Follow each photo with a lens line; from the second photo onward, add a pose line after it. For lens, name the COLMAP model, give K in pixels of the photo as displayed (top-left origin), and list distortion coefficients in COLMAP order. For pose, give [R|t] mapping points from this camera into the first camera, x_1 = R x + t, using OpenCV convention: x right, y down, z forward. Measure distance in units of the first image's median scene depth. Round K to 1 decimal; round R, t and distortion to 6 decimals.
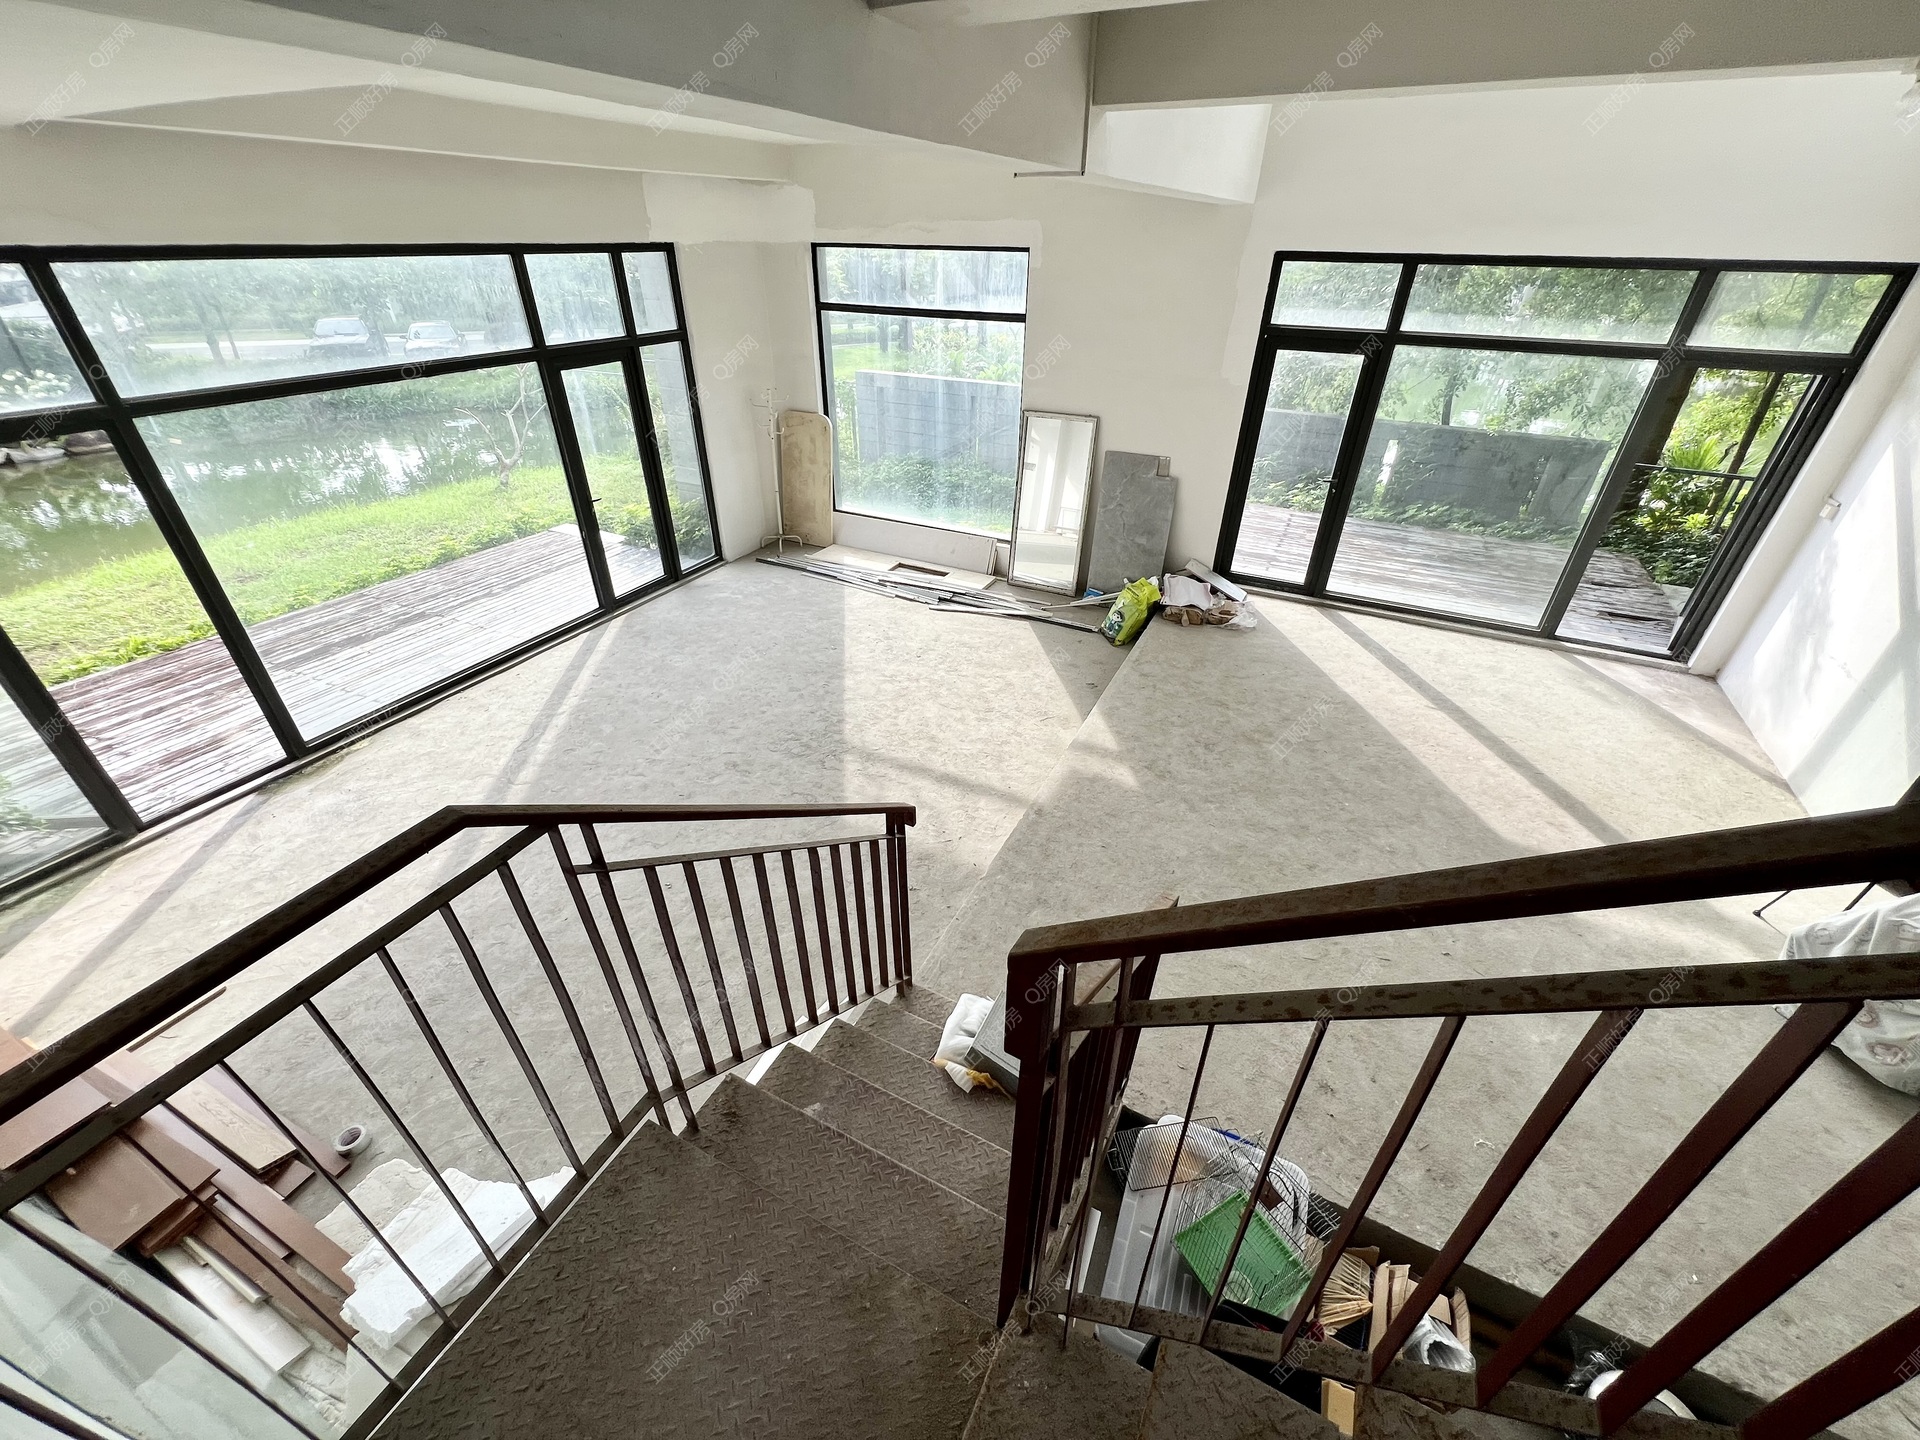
lens RADIAL K [[768.4, 0, 953.4], [0, 768.4, 730.3], [0, 0, 1]] dist [0.000254, -0.001358]
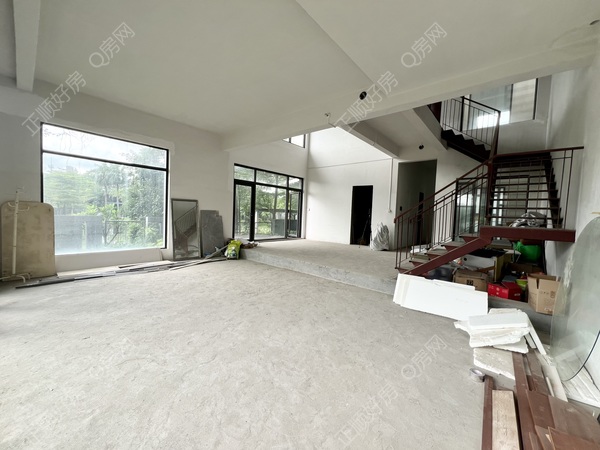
lens RADIAL K [[240.1, 0, 302.6], [0, 240.1, 226.1], [0, 0, 1]] dist [0.000254, -0.001358]
pose [[0.225699, -0.050365, 0.972894, -0.696851], [0.503190, 0.861158, -0.072153, -0.021716], [-0.834182, 0.505836, 0.219706, 0.473086]]
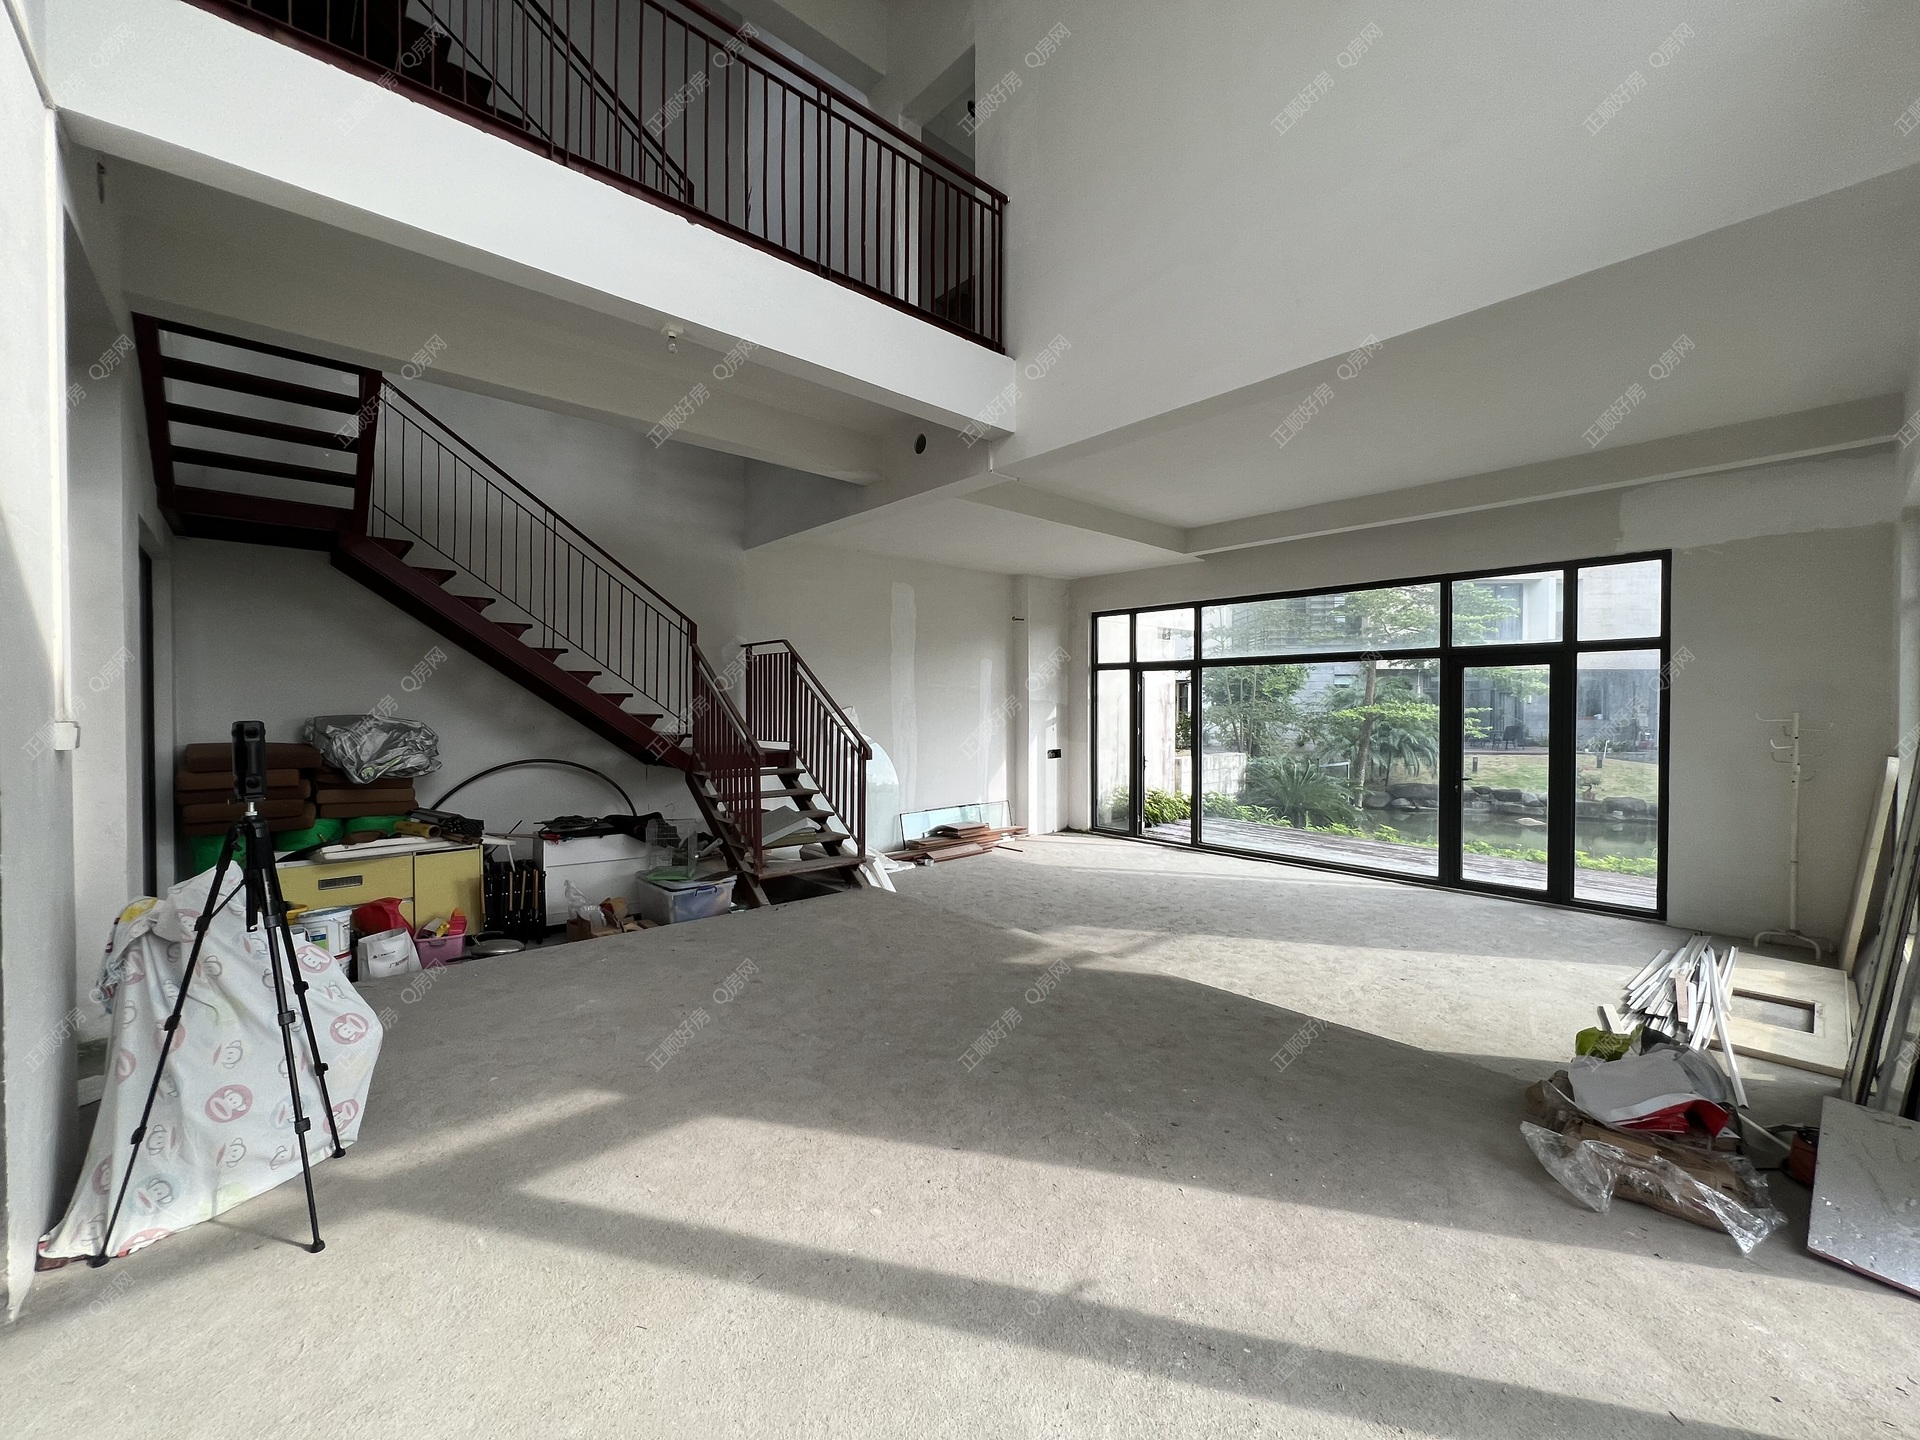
lens RADIAL K [[768.4, 0, 934.9], [0, 768.4, 720.6], [0, 0, 1]] dist [0.000254, -0.001358]
pose [[-0.389570, 0.007067, -0.920970, 0.770210], [-0.508134, 0.832354, 0.221328, -0.228326], [0.768137, 0.554199, -0.320669, 0.725149]]
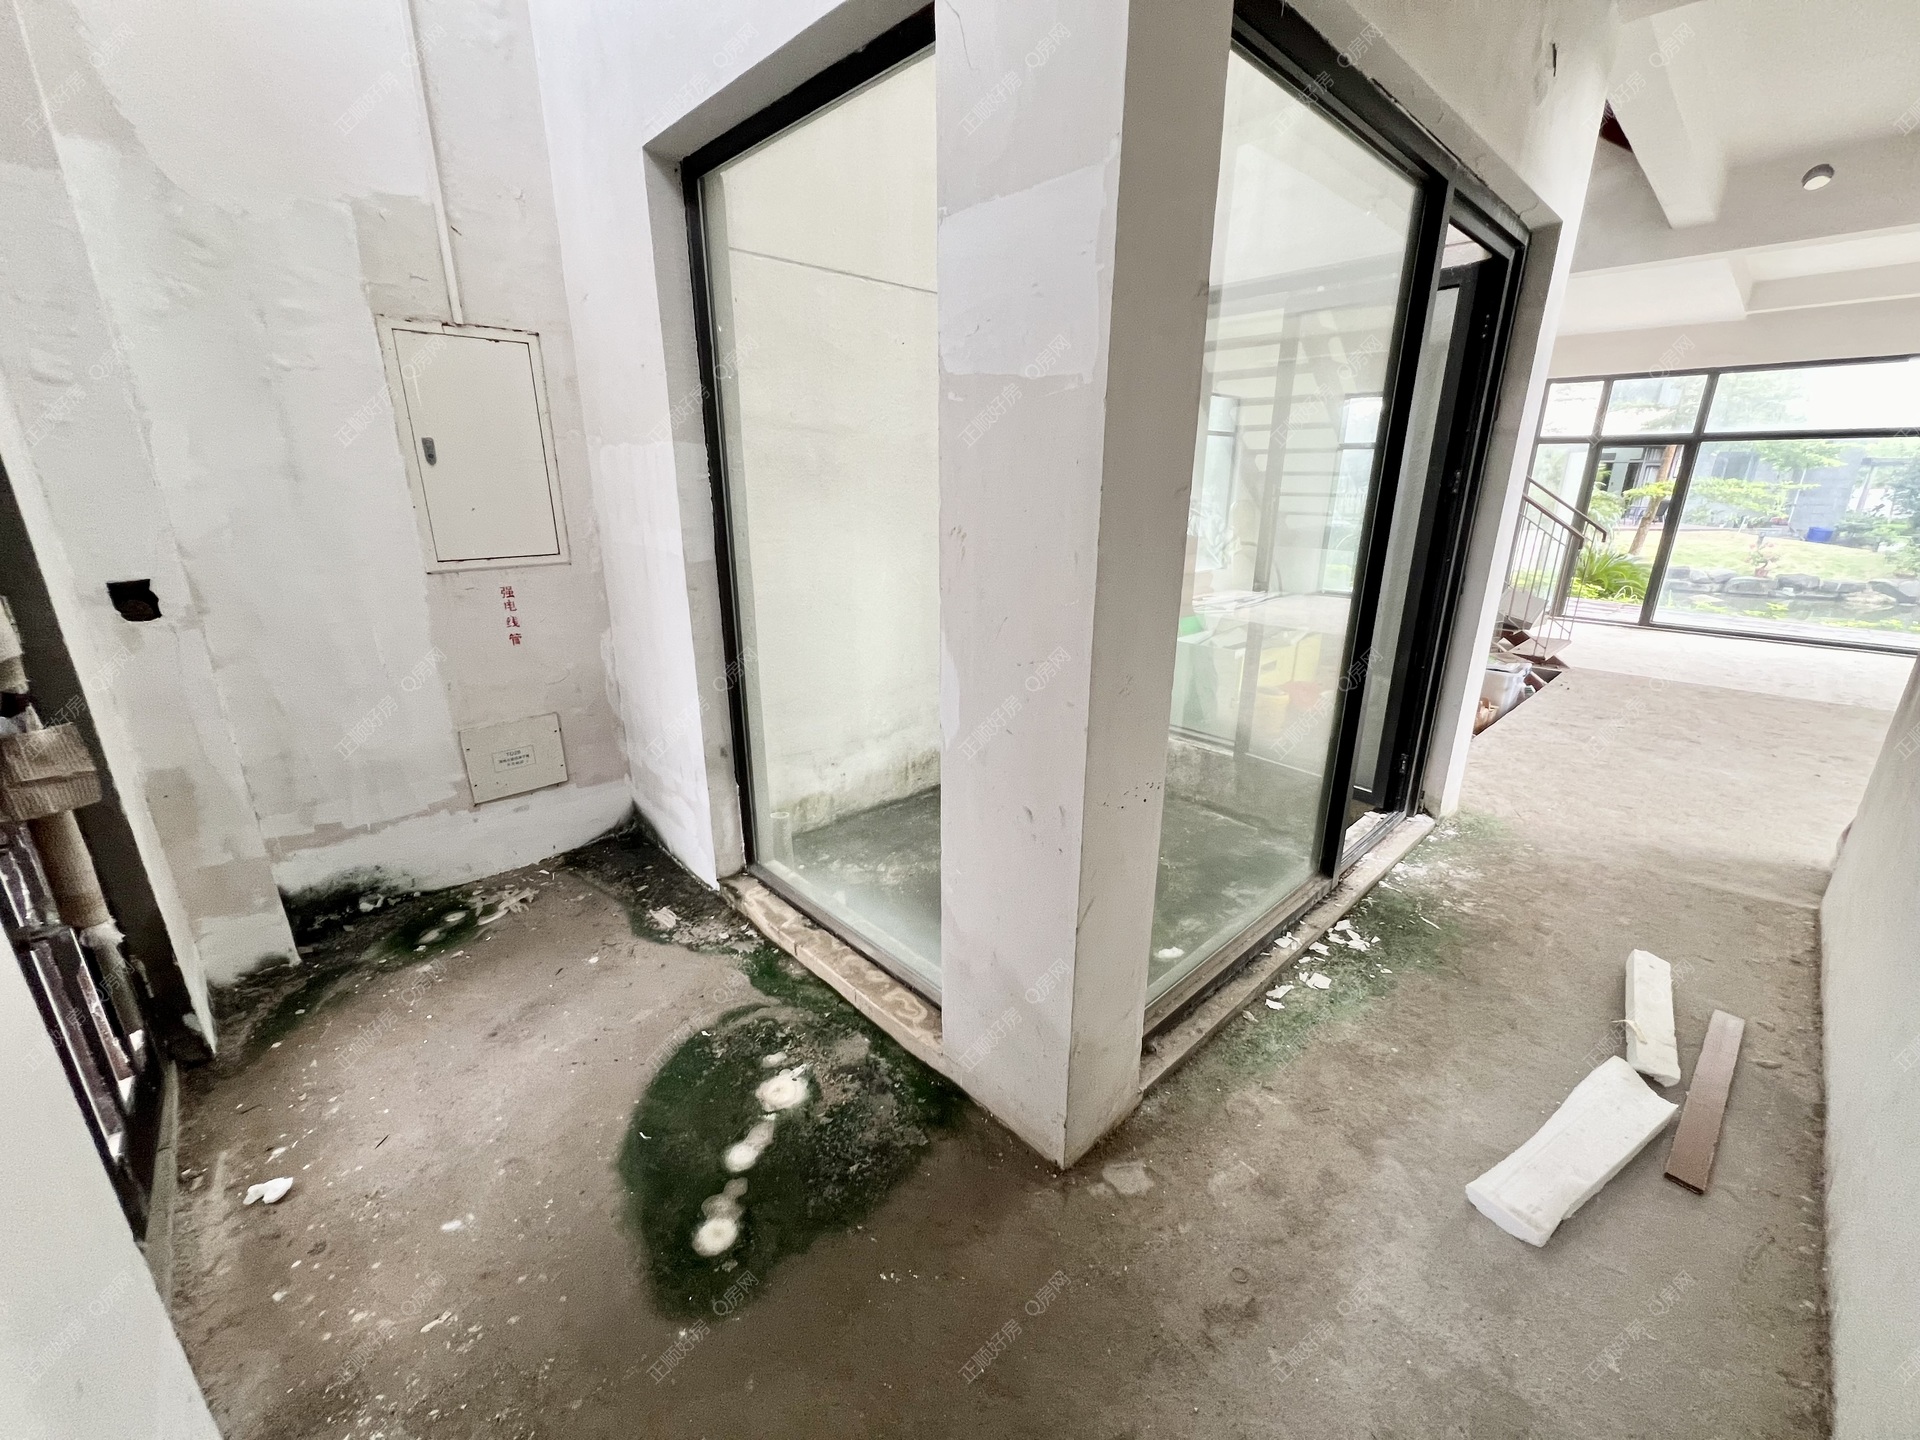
lens RADIAL K [[768.4, 0, 945.6], [0, 768.4, 722.4], [0, 0, 1]] dist [0.000254, -0.001358]
pose [[-0.343767, 0.275224, -0.897817, 1.066114], [-0.517826, 0.742026, 0.425738, 0.208203], [0.783377, 0.611268, -0.112566, 0.043504]]
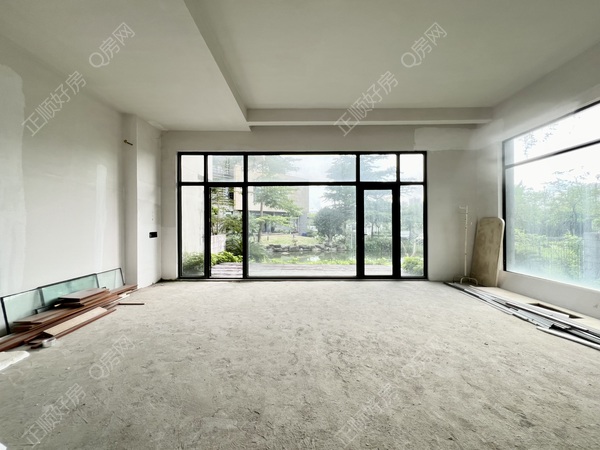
lens RADIAL K [[240.1, 0, 300.0], [0, 240.1, 224.7], [0, 0, 1]] dist [0.000254, -0.001358]
pose [[0.446652, -0.013708, -0.894603, 0.161277], [-0.484402, 0.836956, -0.254675, -0.013757], [0.752234, 0.547098, 0.367188, 0.506862]]
